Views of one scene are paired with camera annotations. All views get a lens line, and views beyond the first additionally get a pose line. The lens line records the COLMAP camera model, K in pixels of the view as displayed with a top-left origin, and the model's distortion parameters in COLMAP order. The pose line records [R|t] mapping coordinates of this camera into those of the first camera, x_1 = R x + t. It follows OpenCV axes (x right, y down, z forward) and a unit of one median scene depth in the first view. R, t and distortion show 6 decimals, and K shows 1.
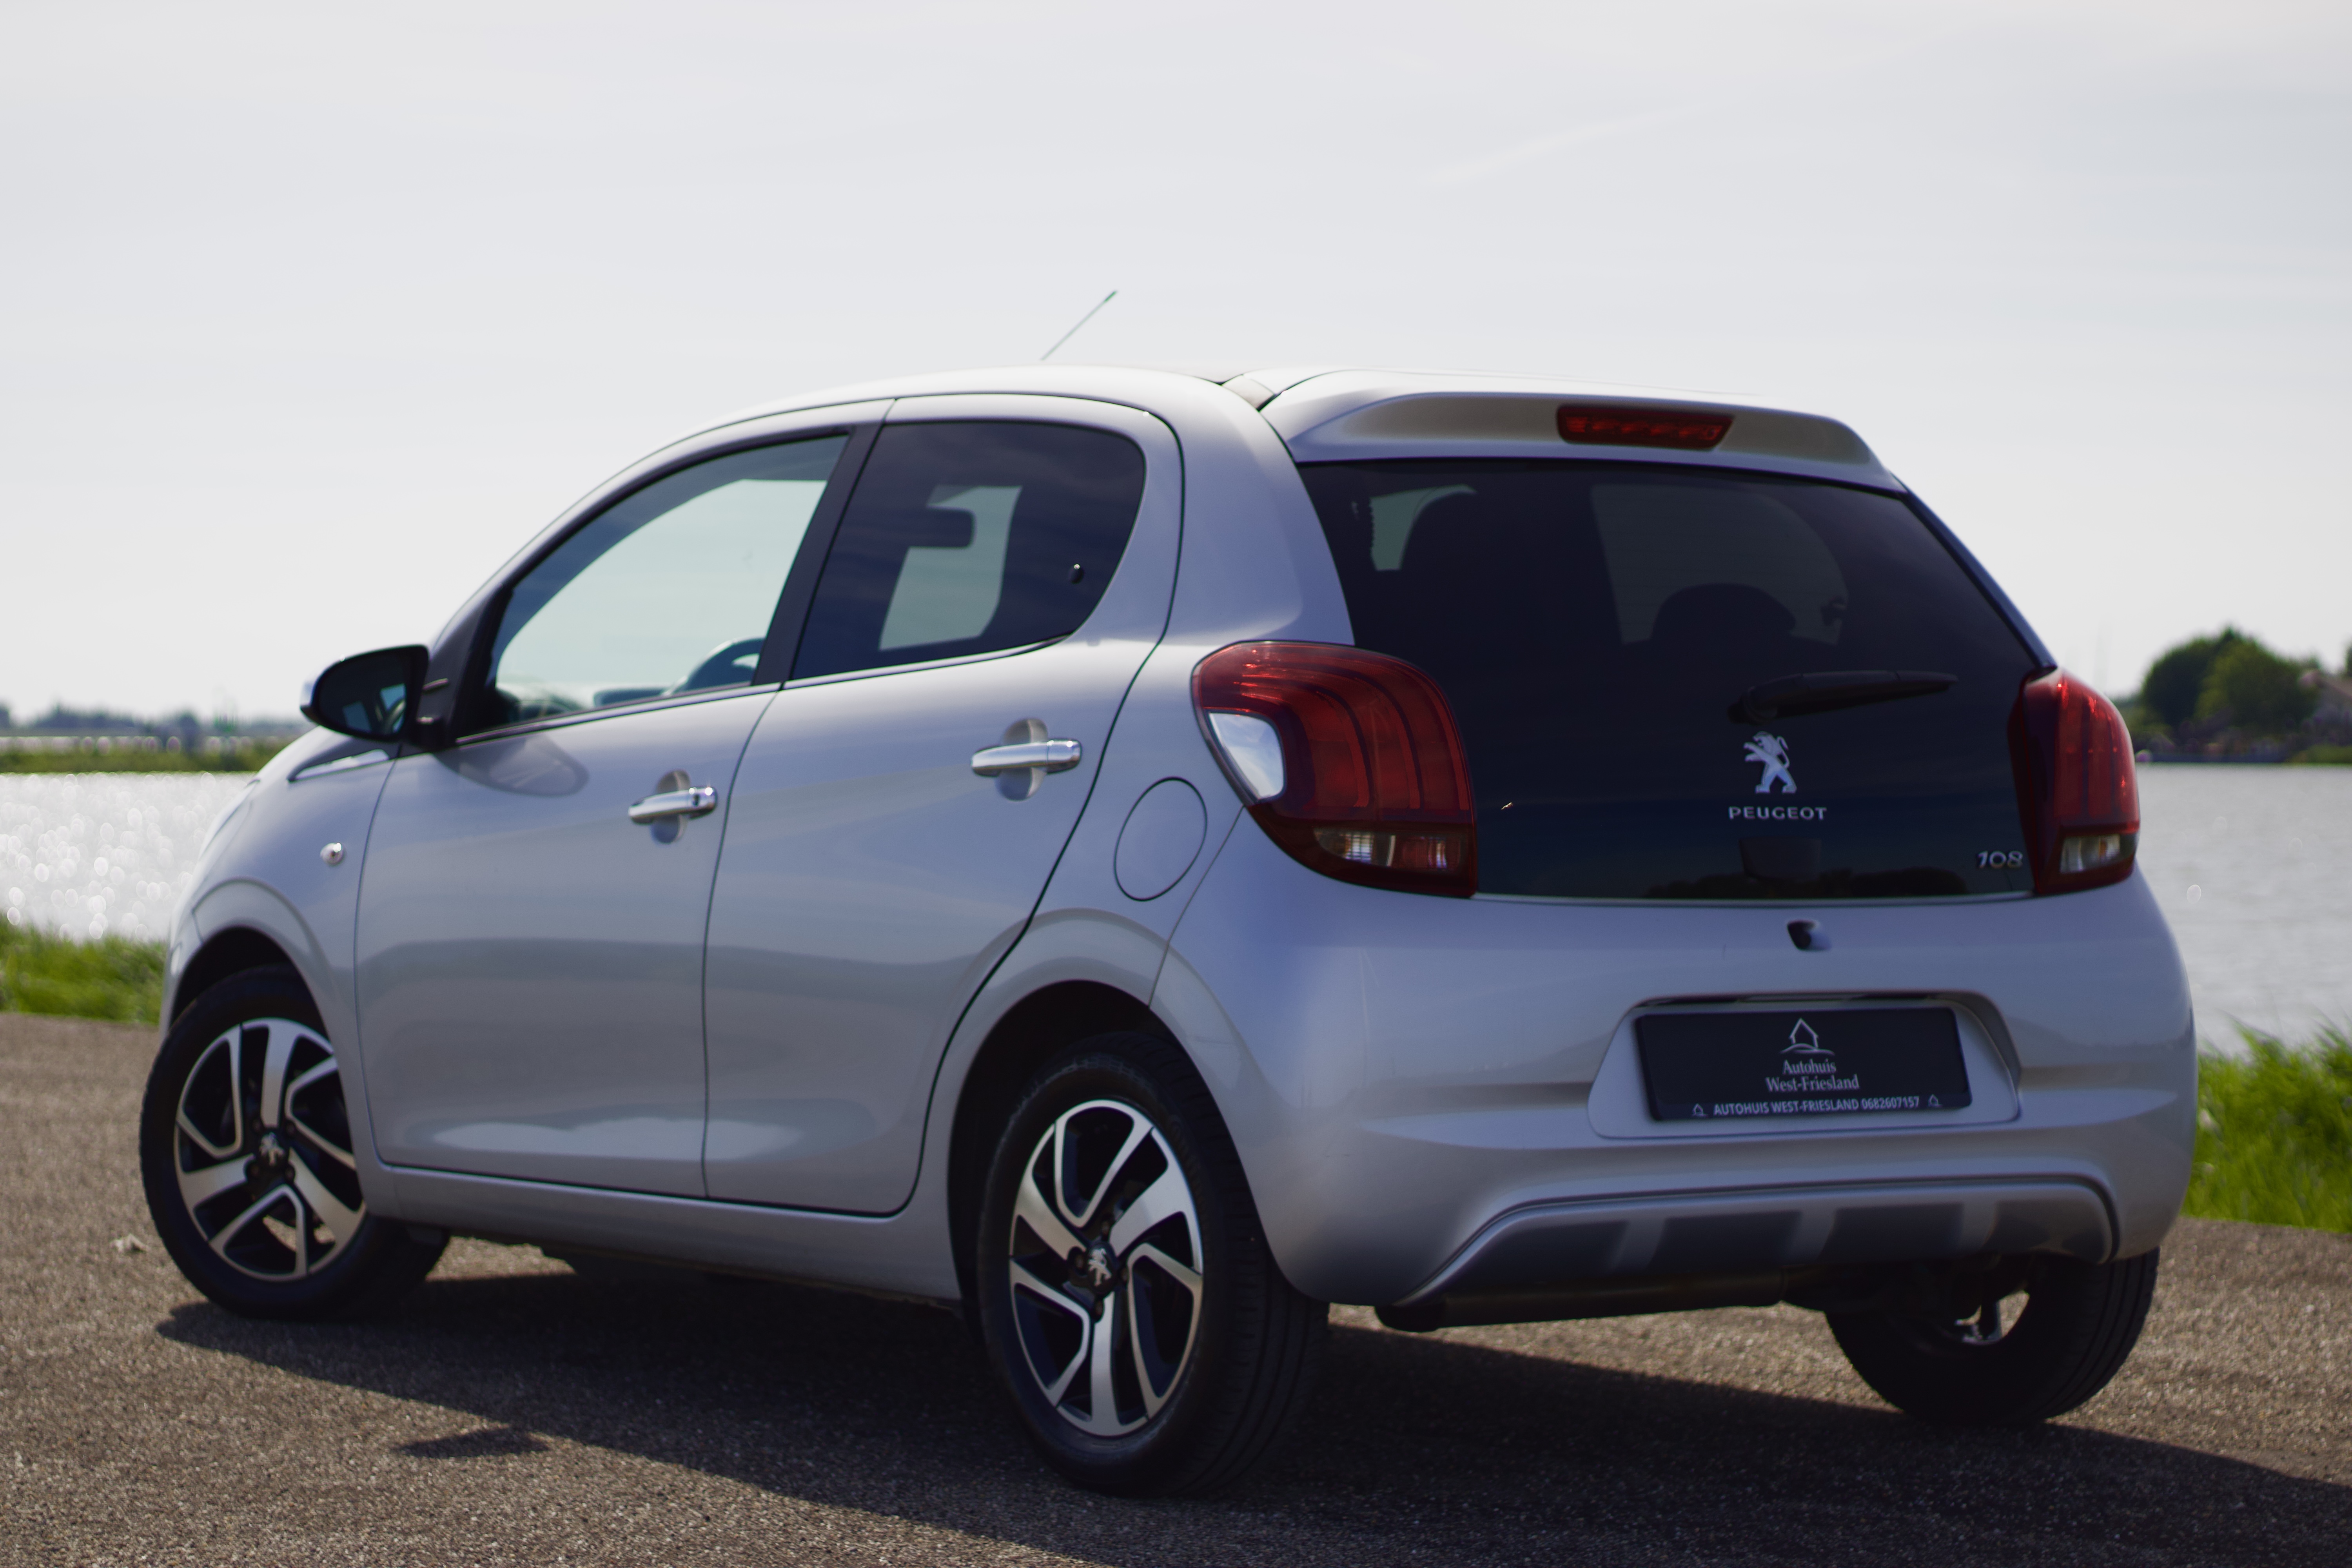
lens RADIAL K [[5475.9, 0, 1176.0], [0, 5475.9, 784.0], [0, 0, 1]] dist [-0.051497, 0.110576]
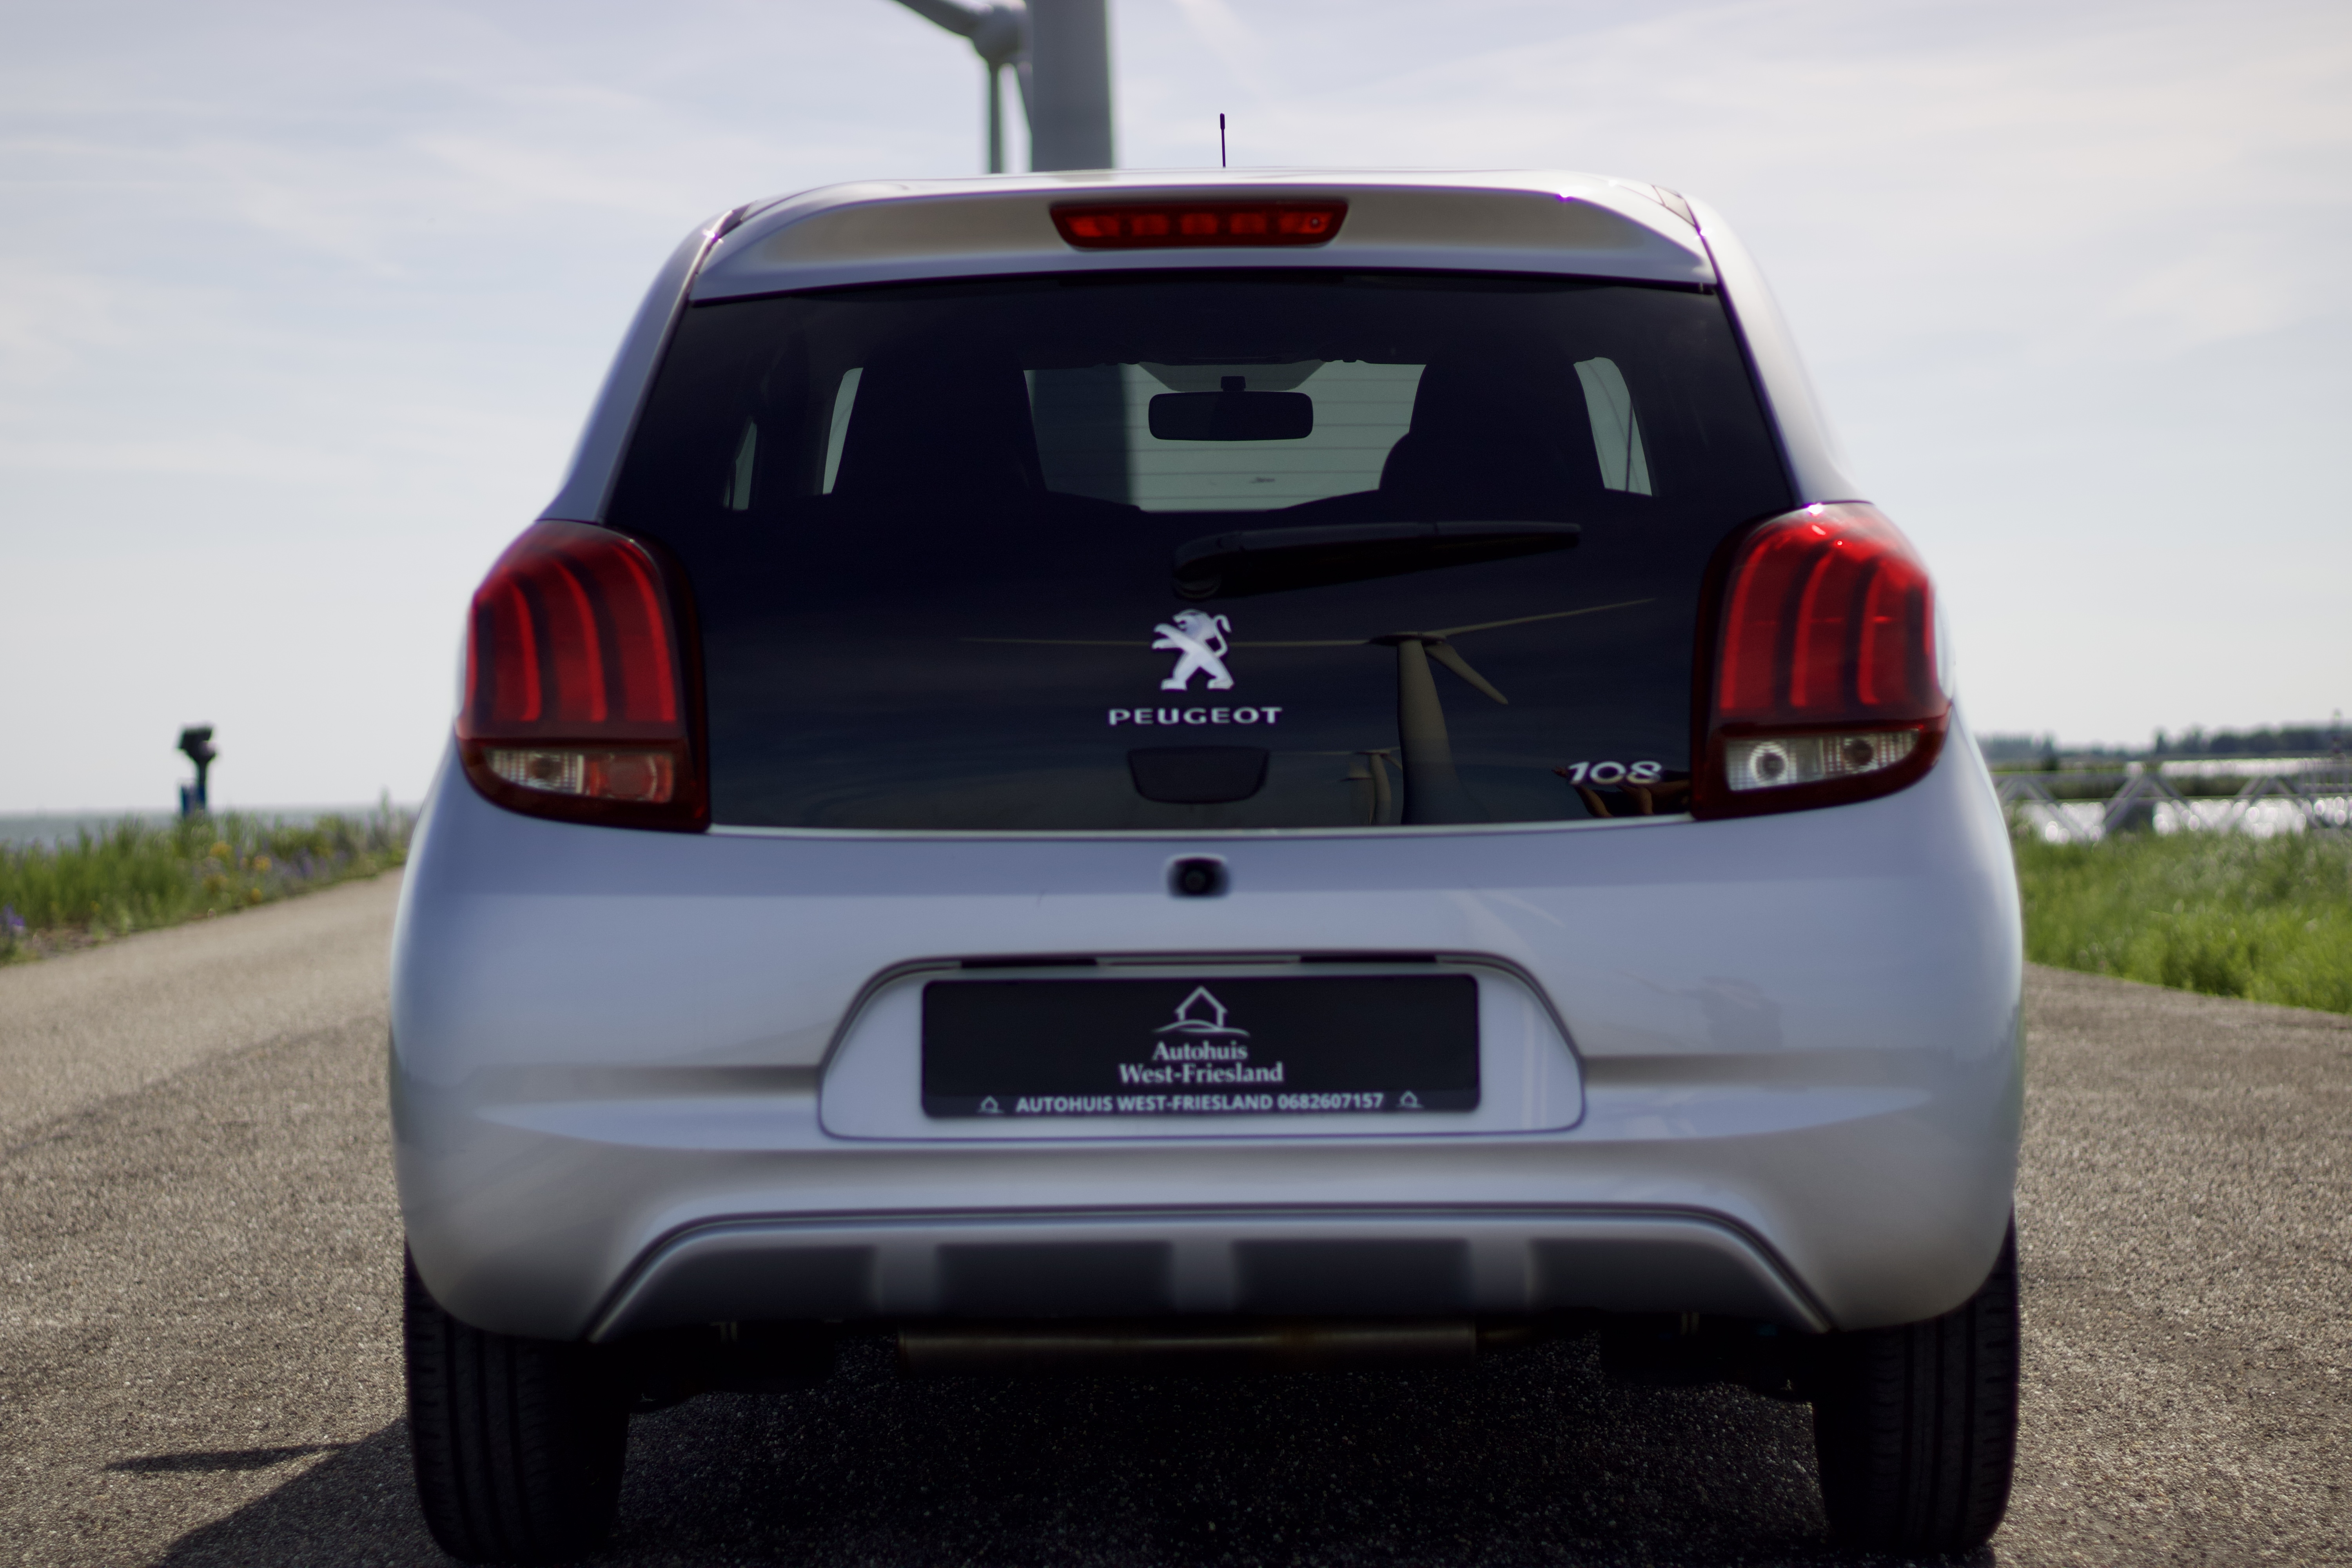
lens RADIAL K [[5475.9, 0, 1176.0], [0, 5475.9, 784.0], [0, 0, 1]] dist [-0.051497, 0.110576]
pose [[0.788460, -0.017057, -0.614849, 0.576212], [0.019197, 0.999811, -0.003119, 0.017110], [0.614786, -0.009344, 0.788639, 0.401748]]
